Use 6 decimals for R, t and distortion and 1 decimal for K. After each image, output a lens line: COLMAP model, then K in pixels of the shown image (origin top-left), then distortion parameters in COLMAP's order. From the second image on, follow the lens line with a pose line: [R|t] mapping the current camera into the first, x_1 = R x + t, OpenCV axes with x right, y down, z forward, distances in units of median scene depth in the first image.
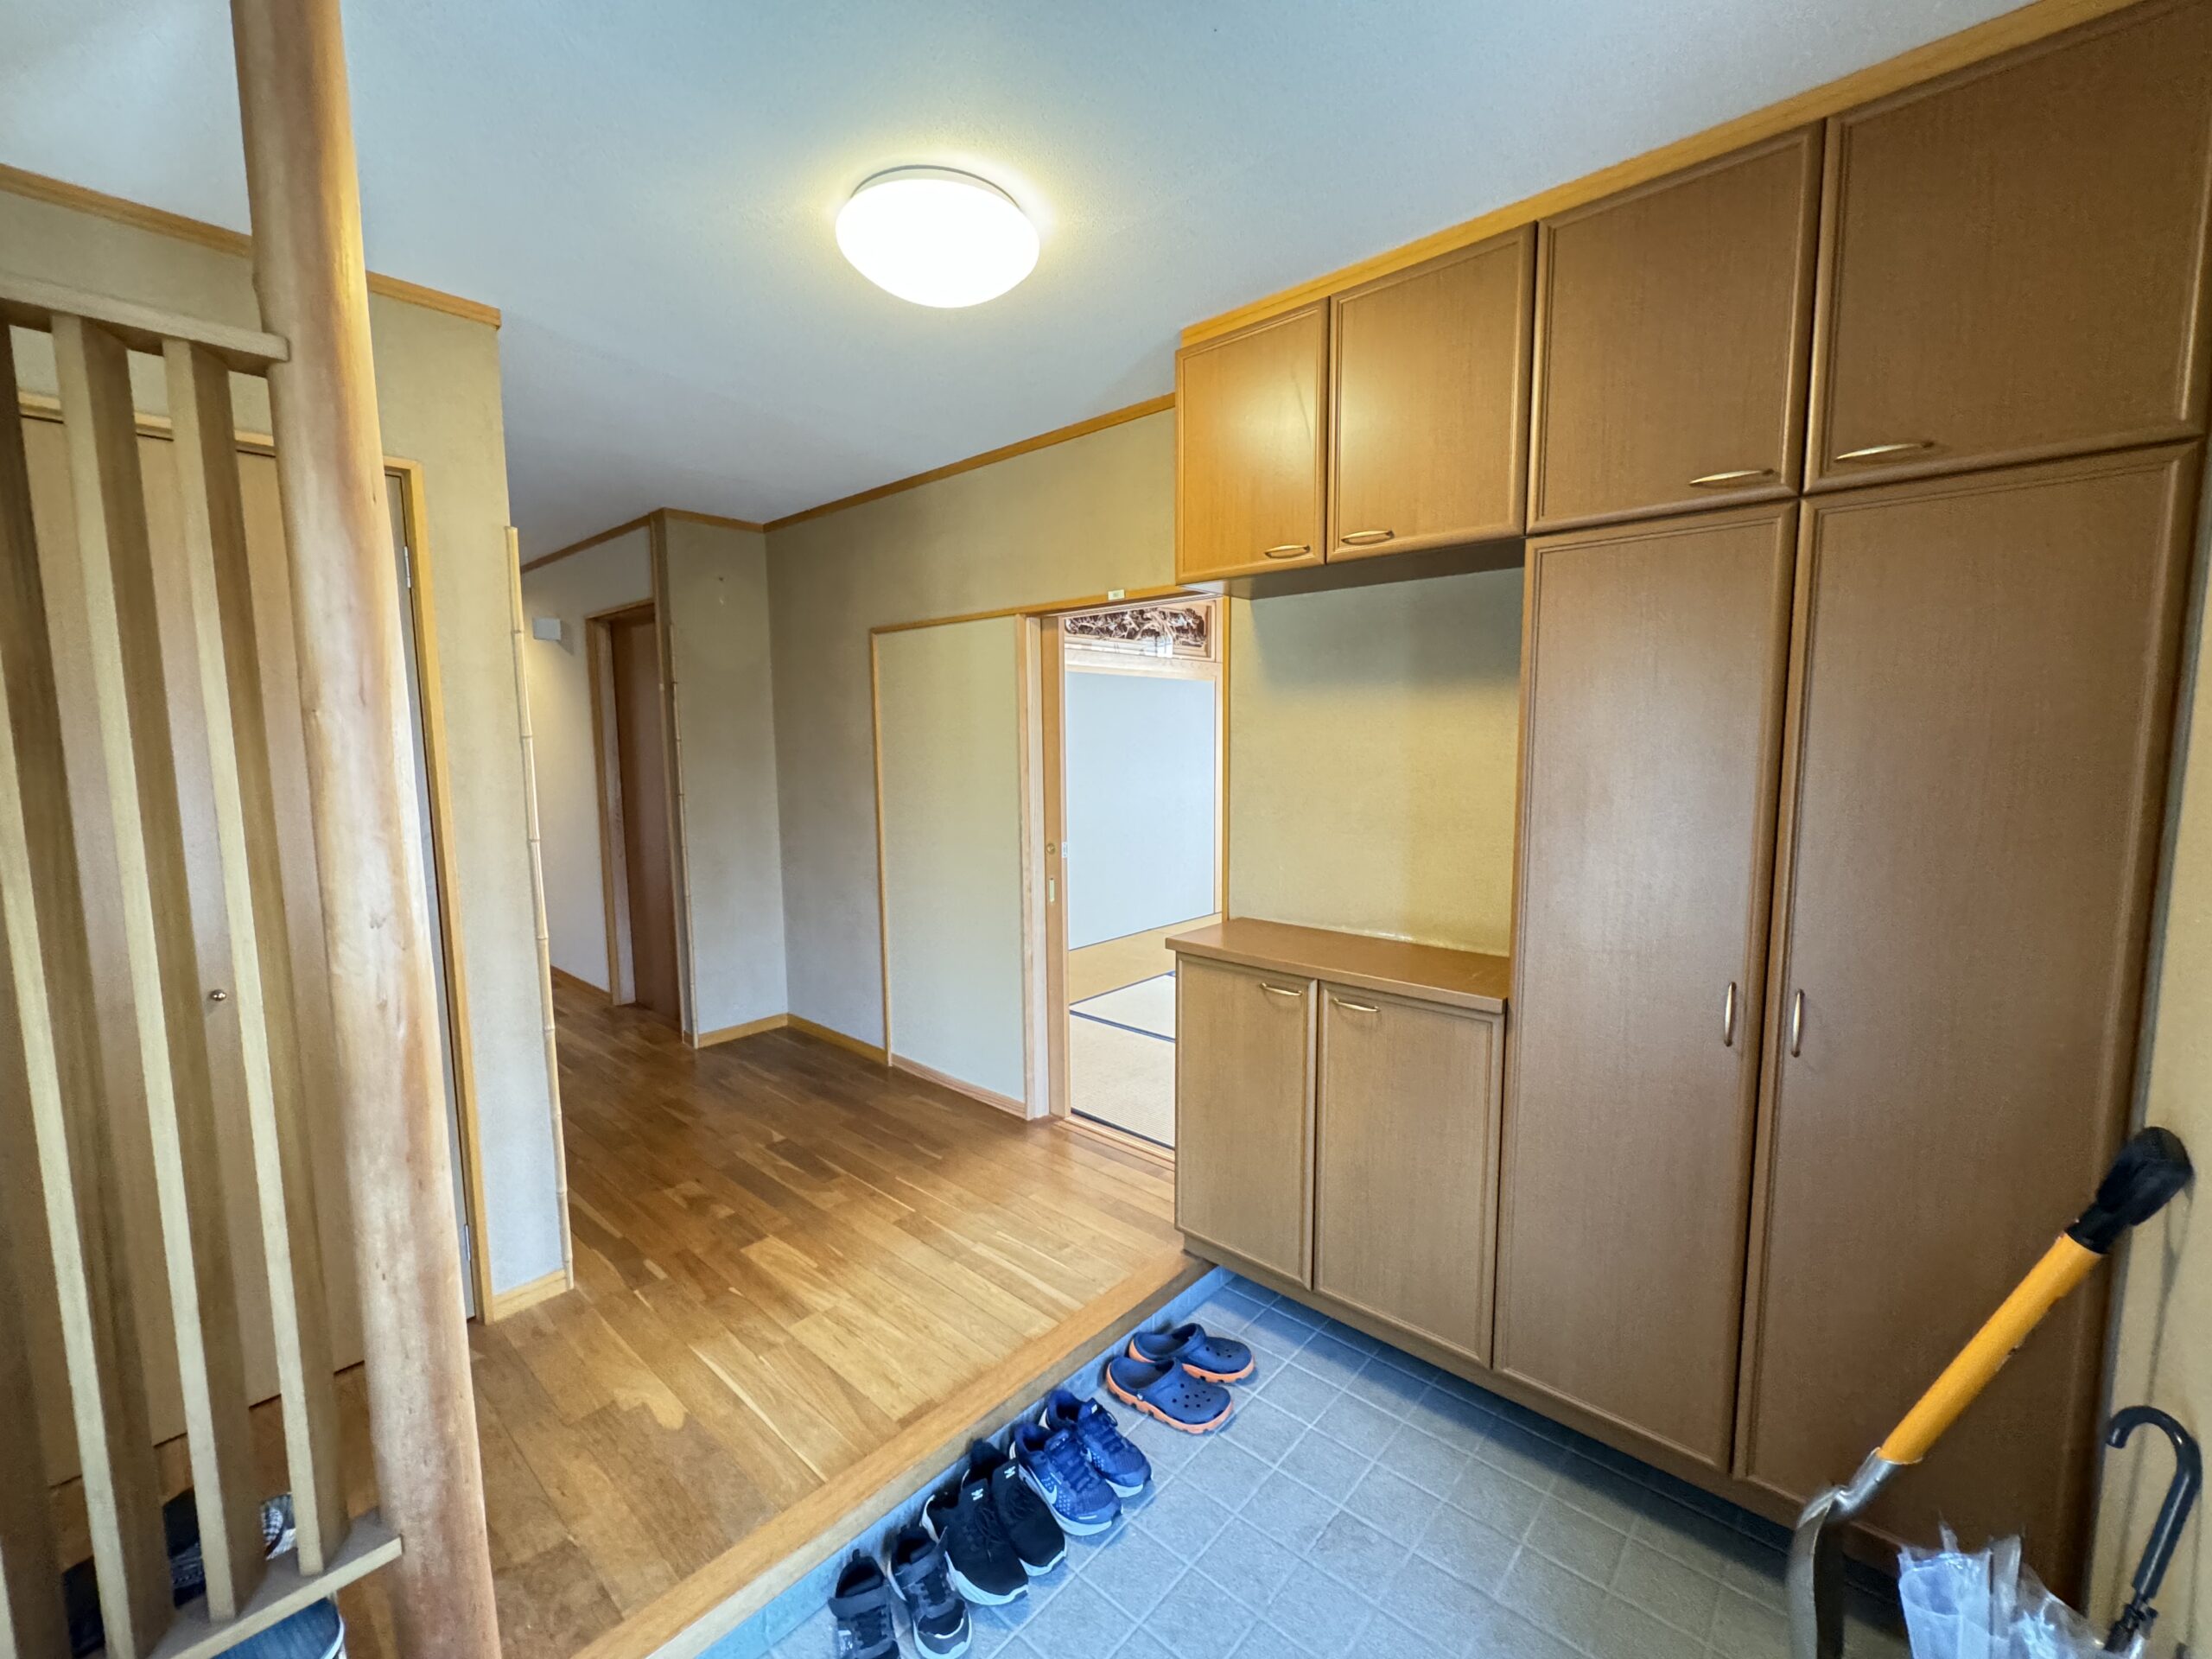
lens RADIAL K [[899.6, 0, 1104.1], [0, 899.6, 829.2], [0, 0, 1]] dist [-0.002466, 0.000389]
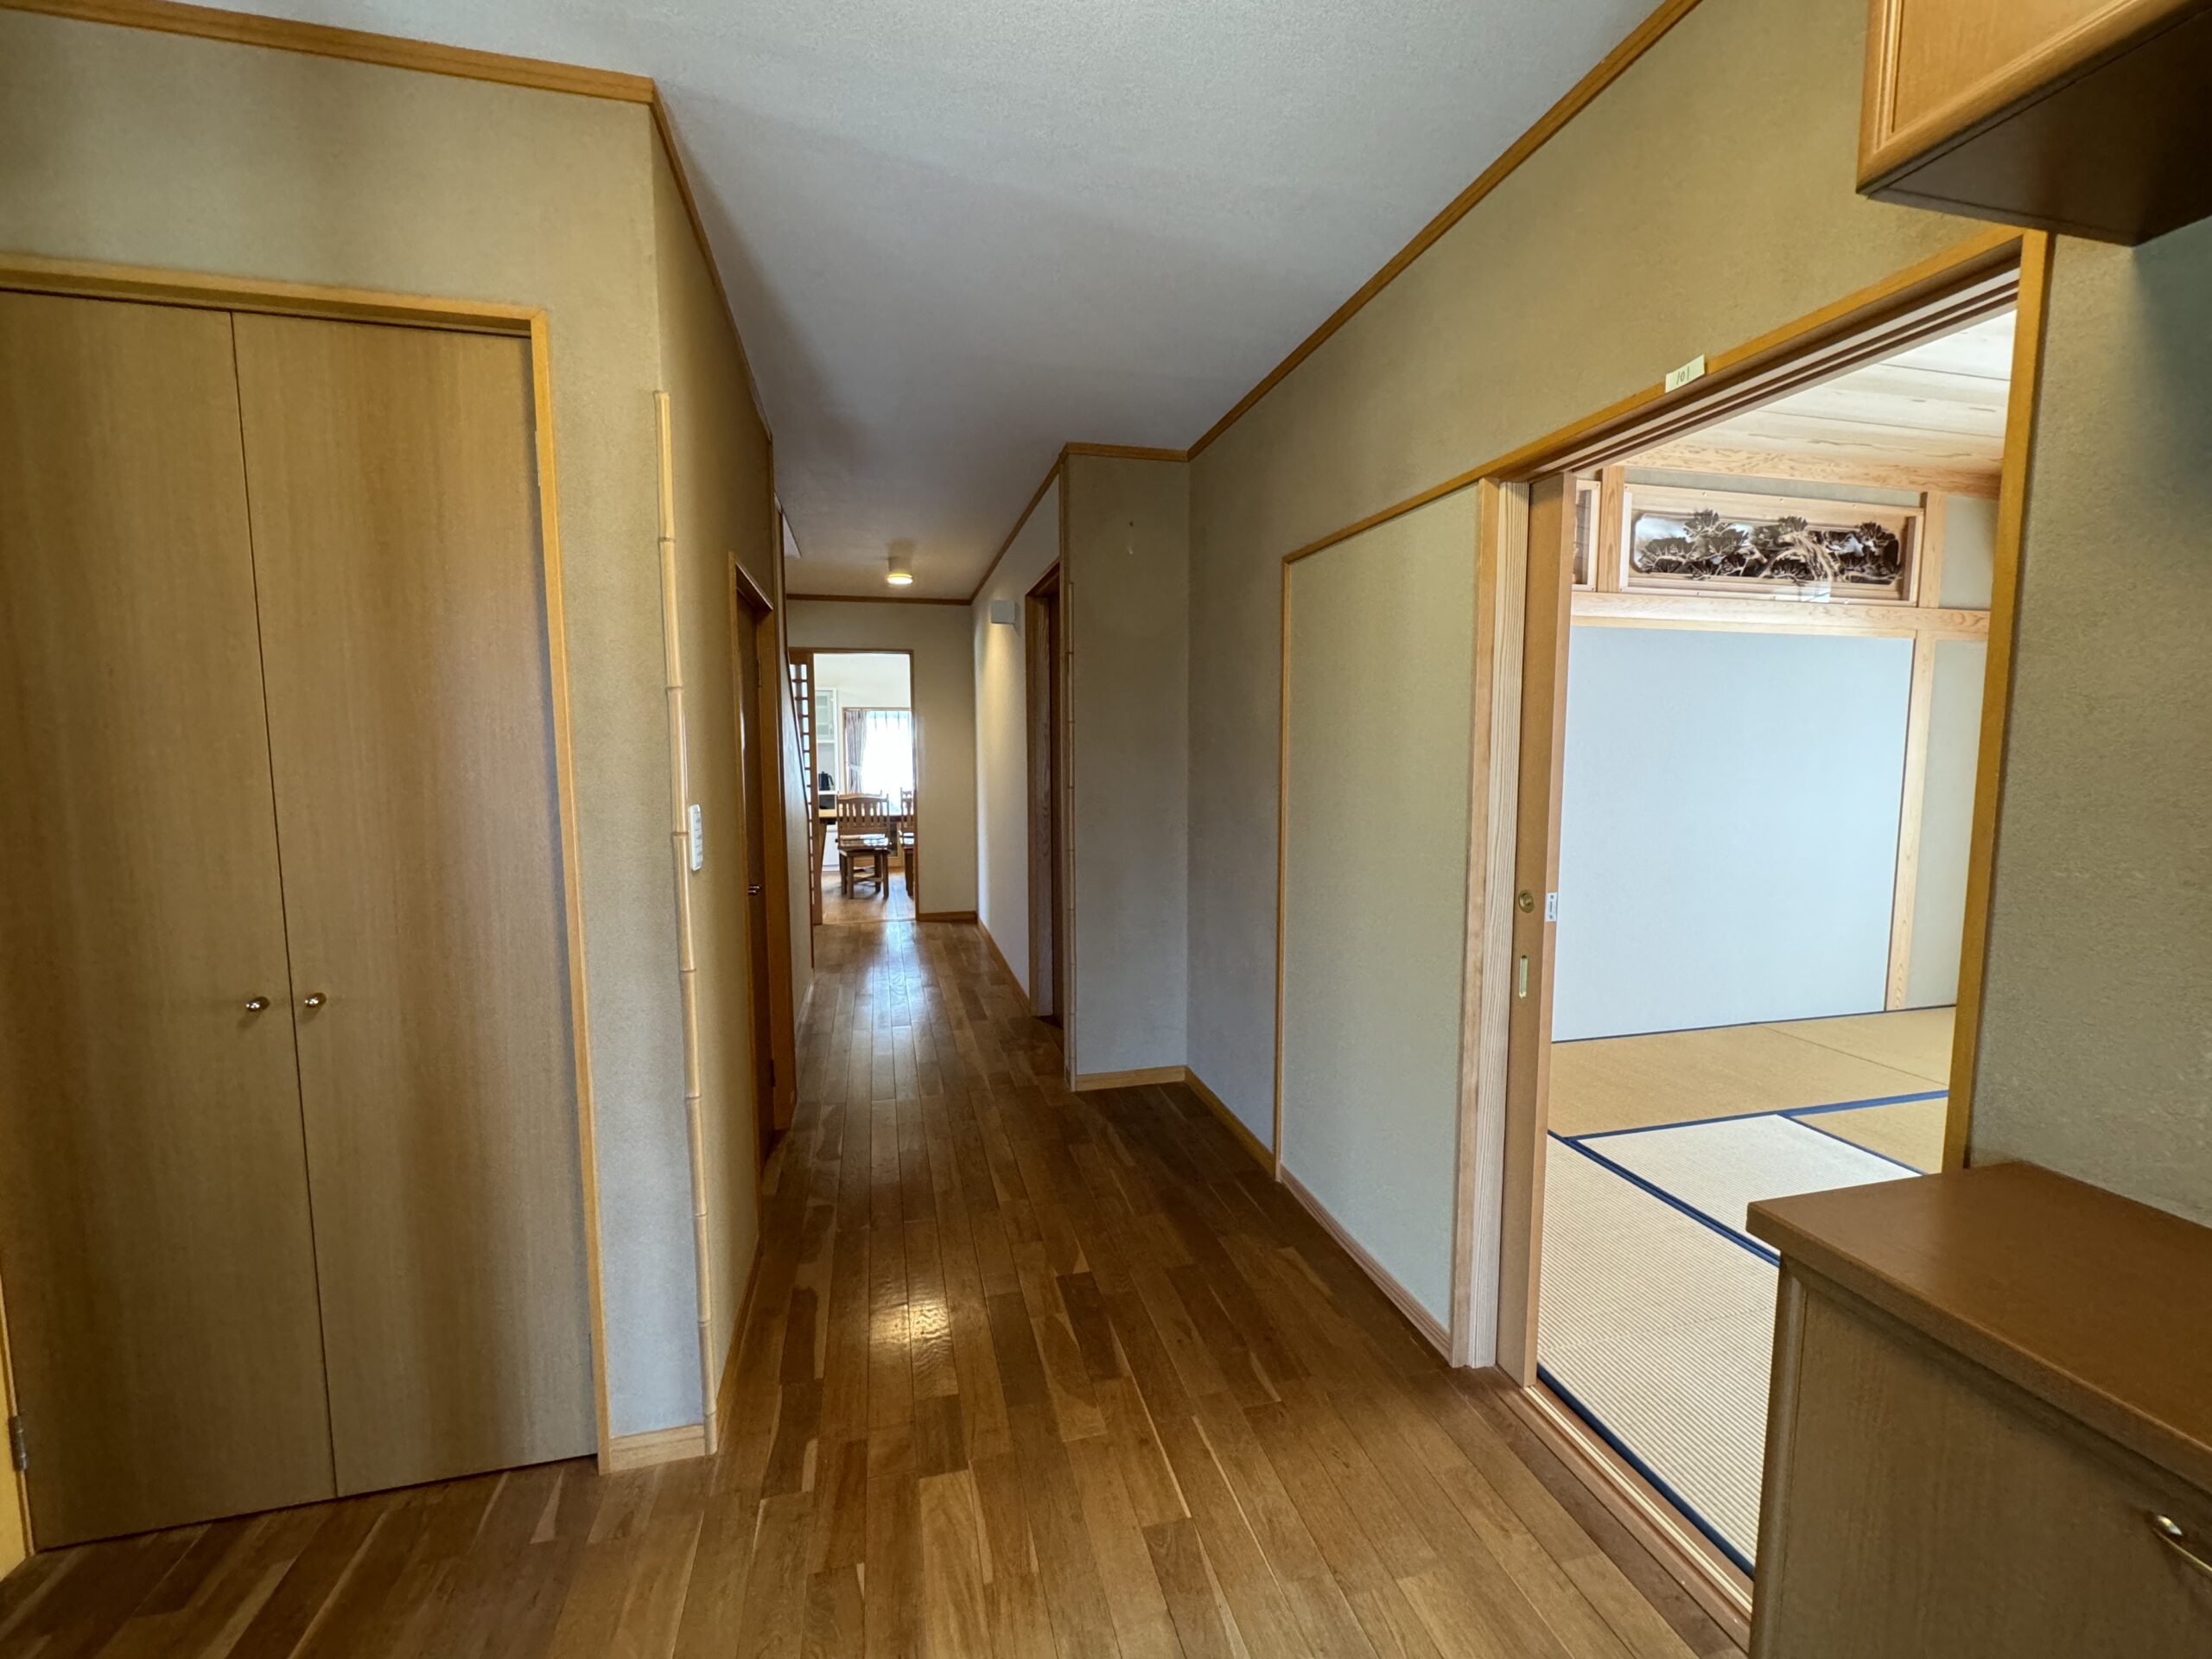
lens RADIAL K [[899.6, 0, 1116.7], [0, 899.6, 832.7], [0, 0, 1]] dist [-0.002466, 0.000389]
pose [[0.831552, 0.059232, -0.552280, 0.034425], [-0.061606, 0.997998, 0.014278, -0.013262], [0.552020, 0.022151, 0.833537, 0.394970]]
